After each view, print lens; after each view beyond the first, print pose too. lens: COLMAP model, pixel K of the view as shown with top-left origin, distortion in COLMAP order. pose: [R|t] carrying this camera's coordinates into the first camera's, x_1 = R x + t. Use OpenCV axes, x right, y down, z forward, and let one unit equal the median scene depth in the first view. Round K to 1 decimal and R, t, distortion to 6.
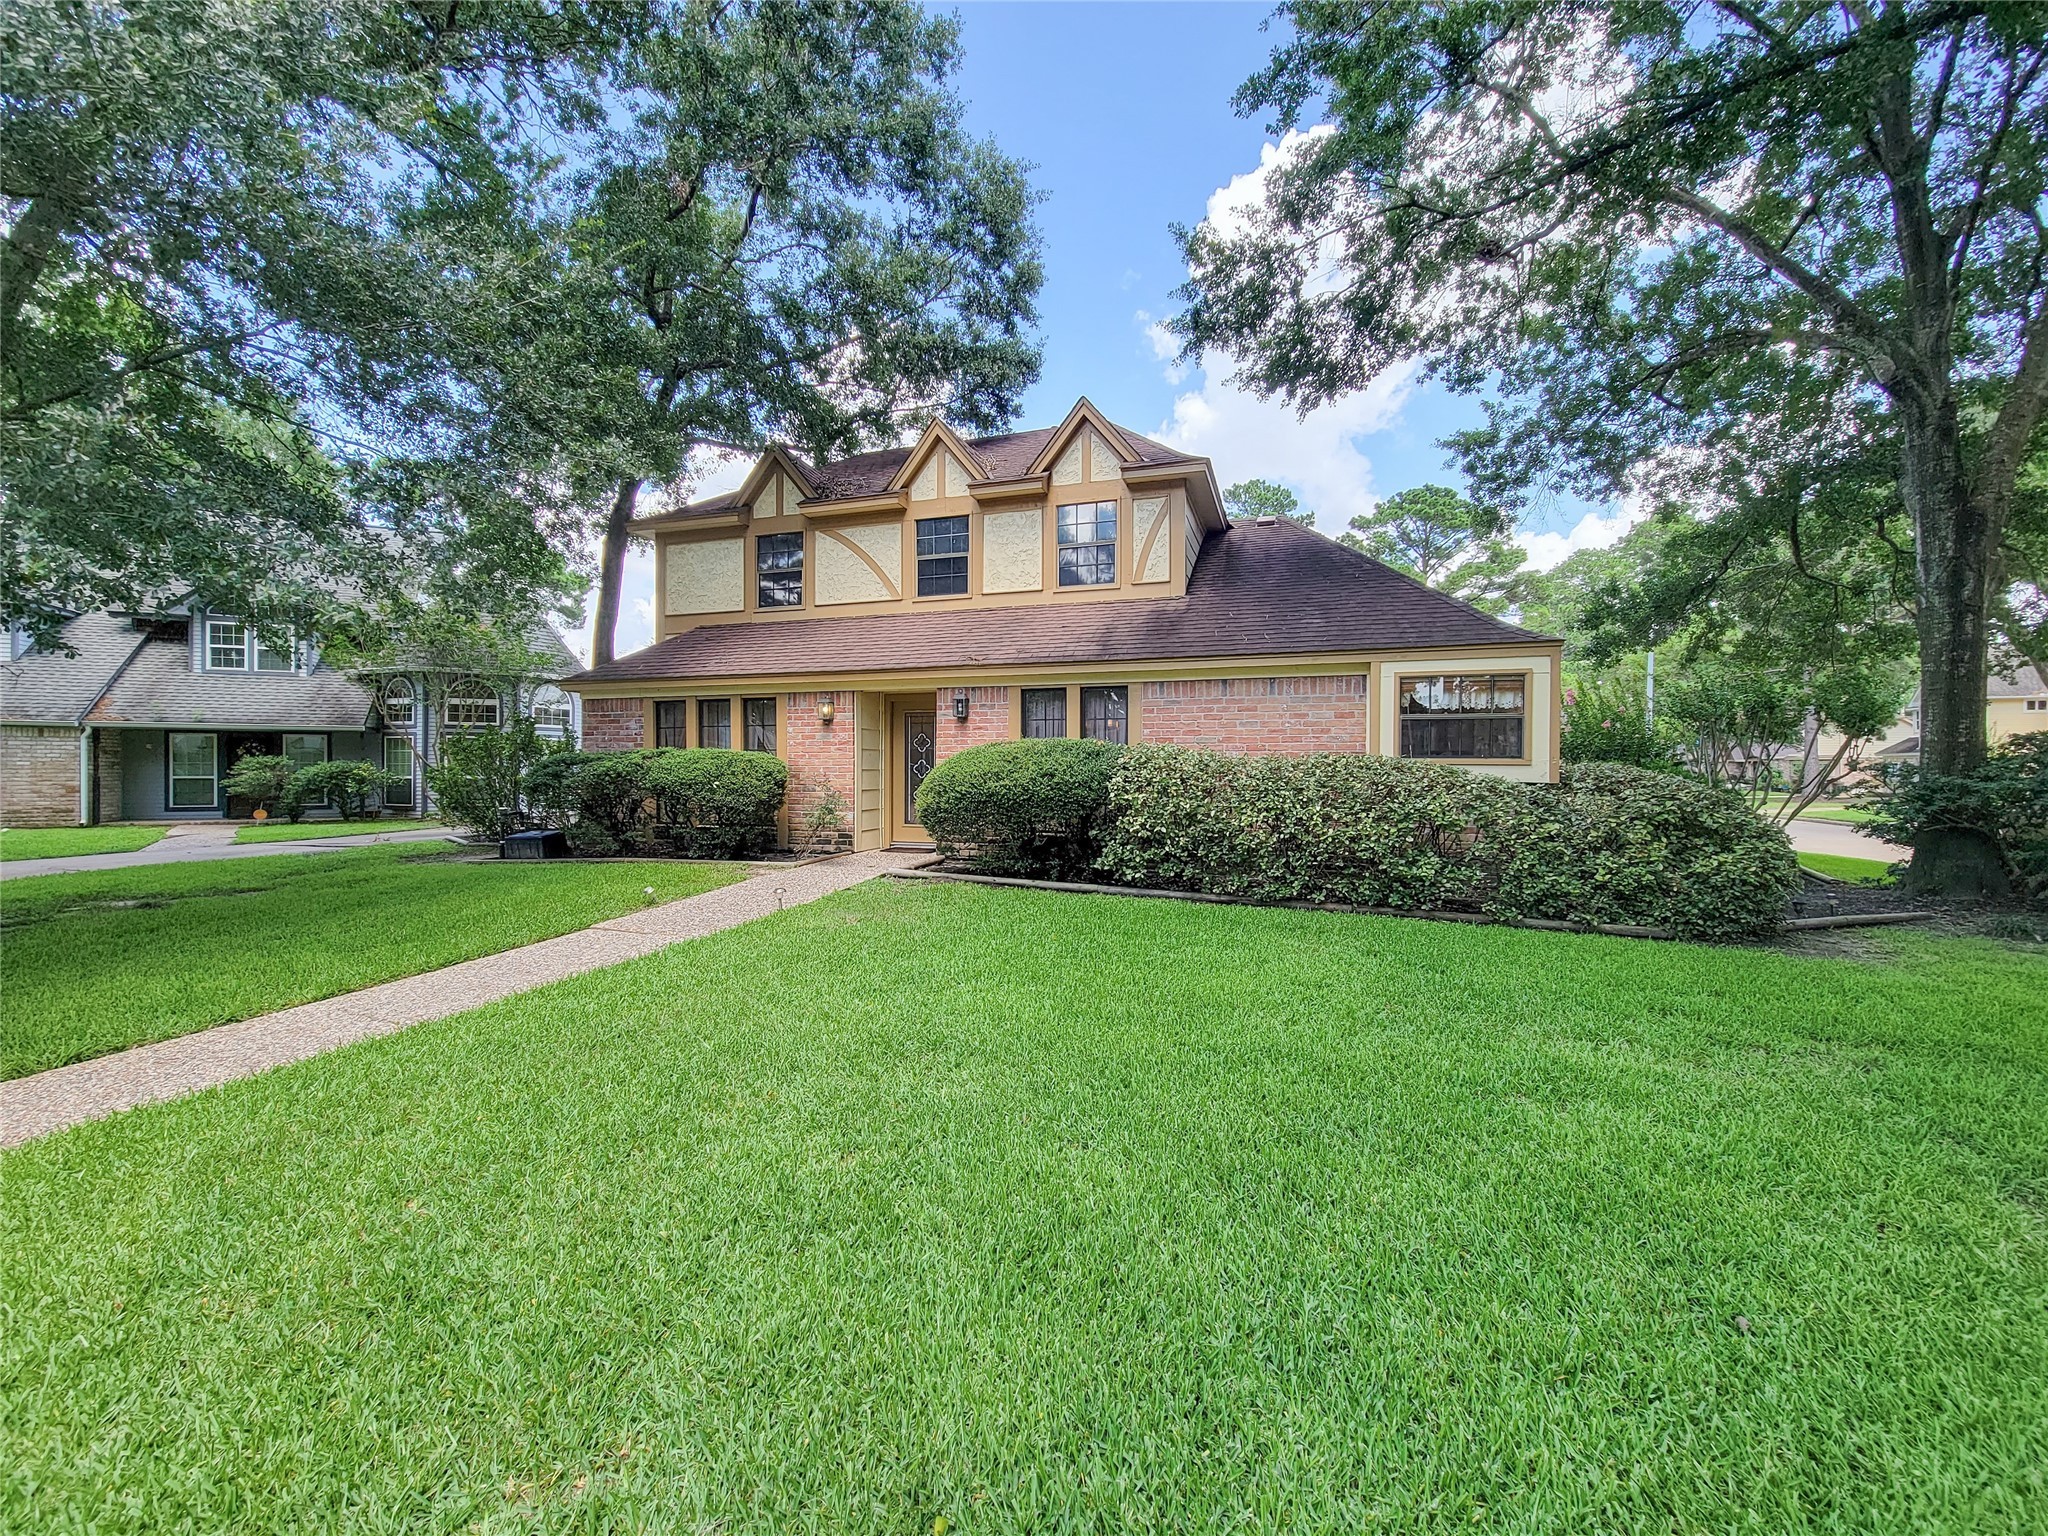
lens RADIAL K [[844.4, 0, 1014.8], [0, 844.4, 764.6], [0, 0, 1]] dist [0.000998, -0.002631]
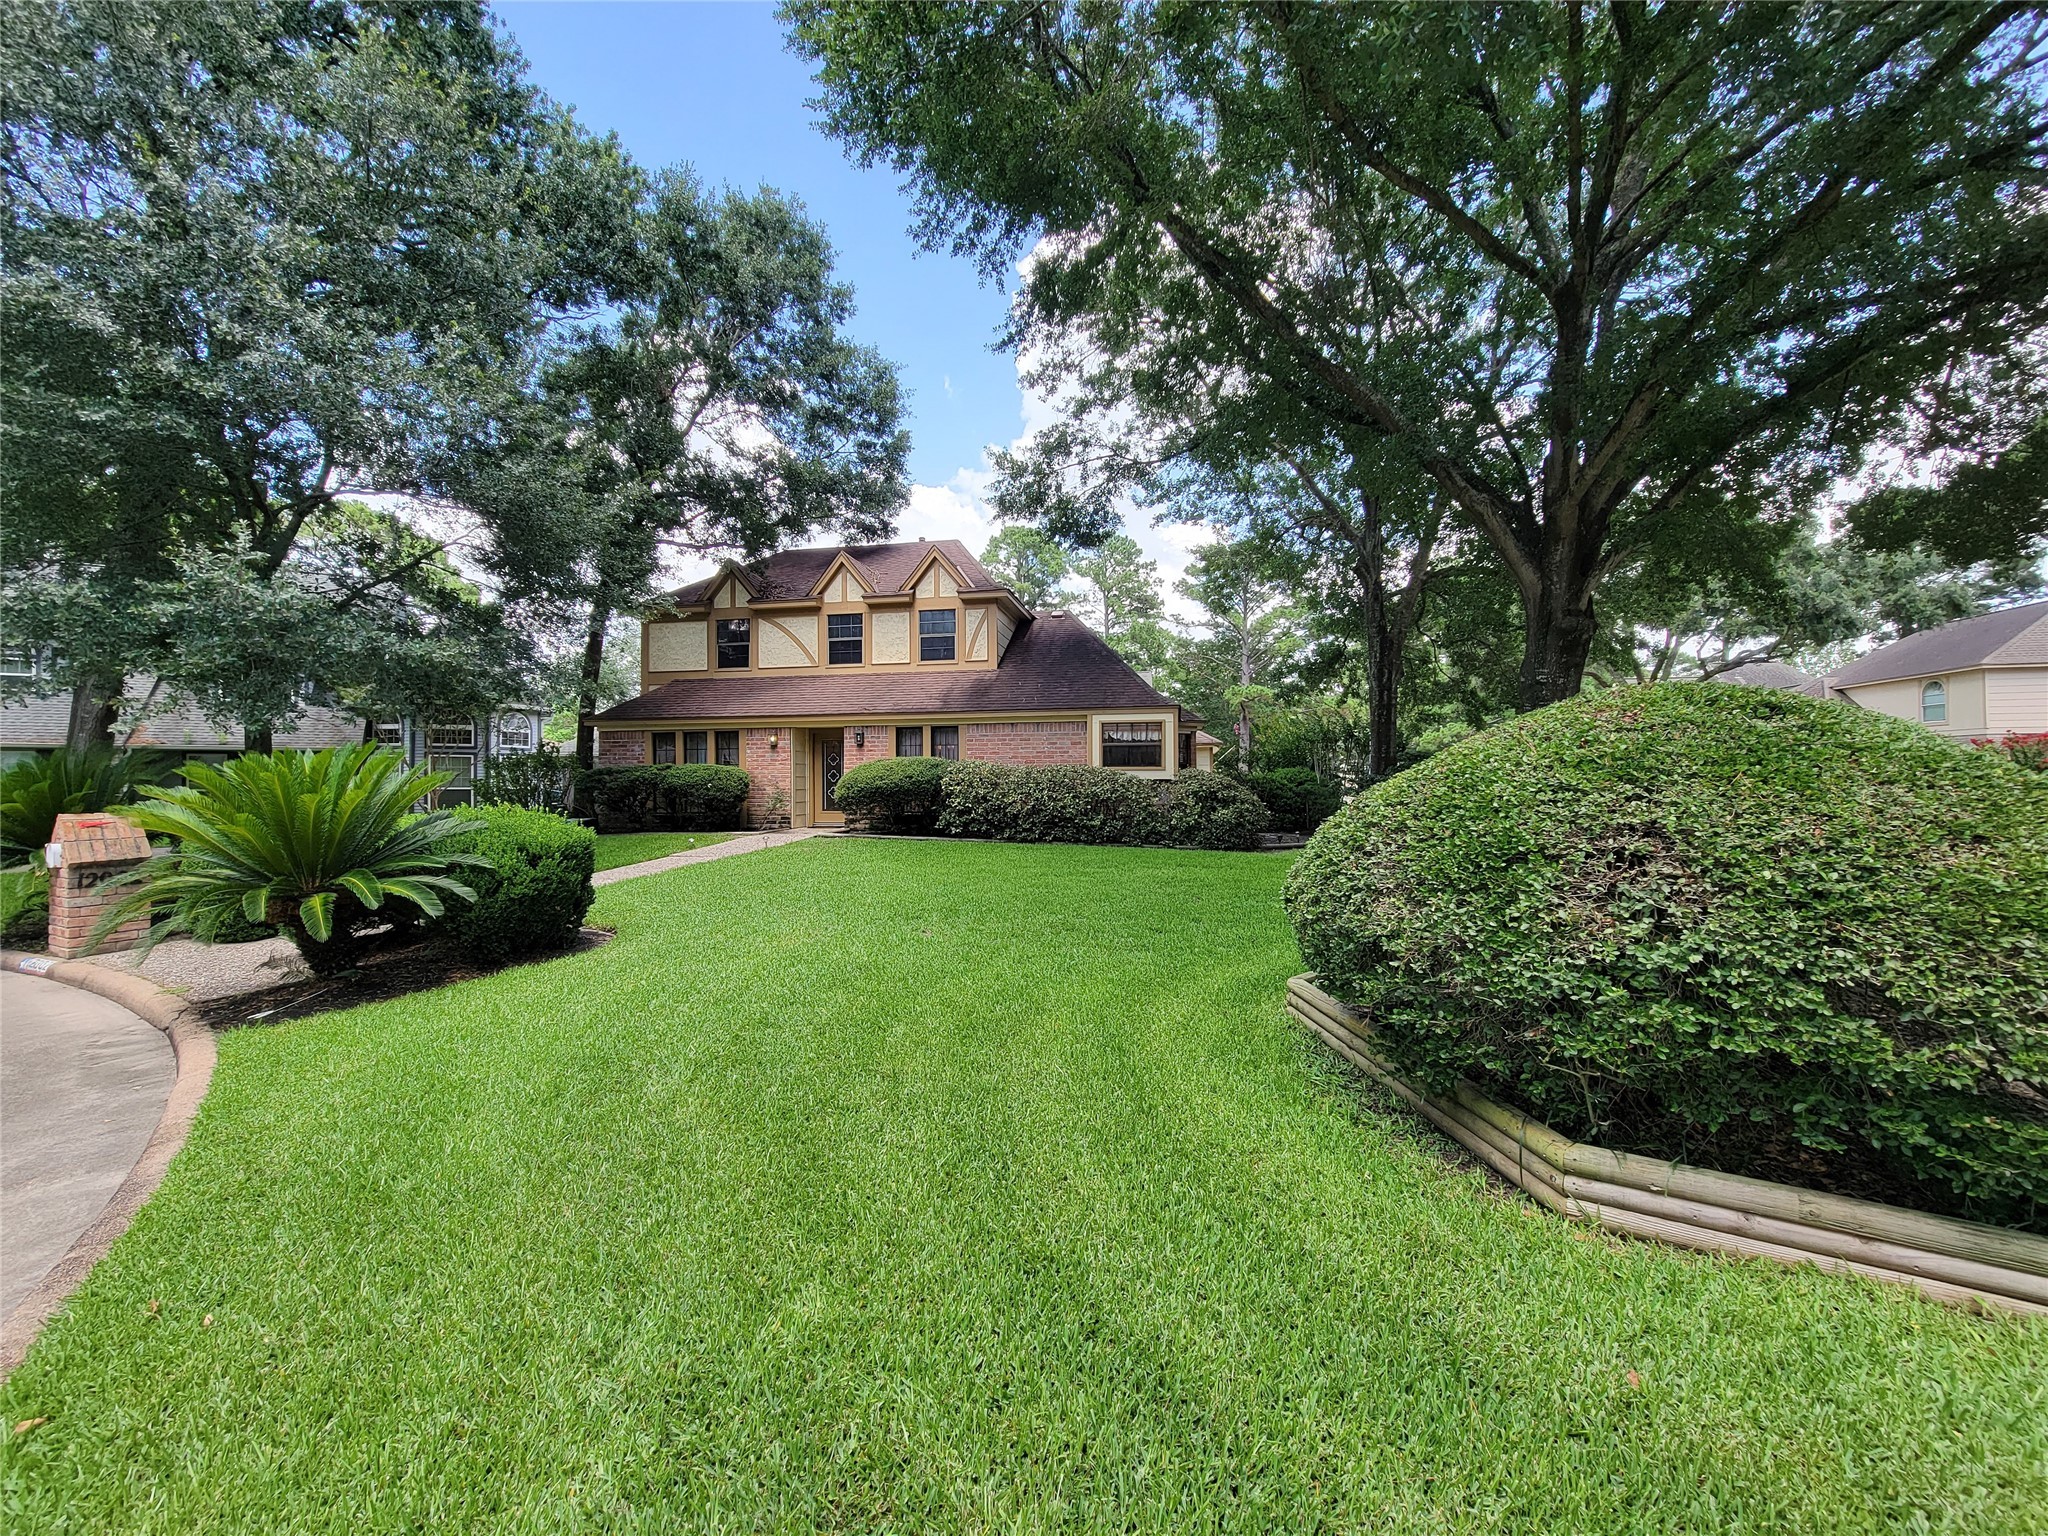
lens RADIAL K [[844.4, 0, 1020.5], [0, 844.4, 773.4], [0, 0, 1]] dist [0.000998, -0.002631]
pose [[0.990547, -0.007629, 0.136965, 0.020486], [0.008322, 0.999955, -0.004490, 0.010603], [-0.136925, 0.005587, 0.990566, -0.639489]]
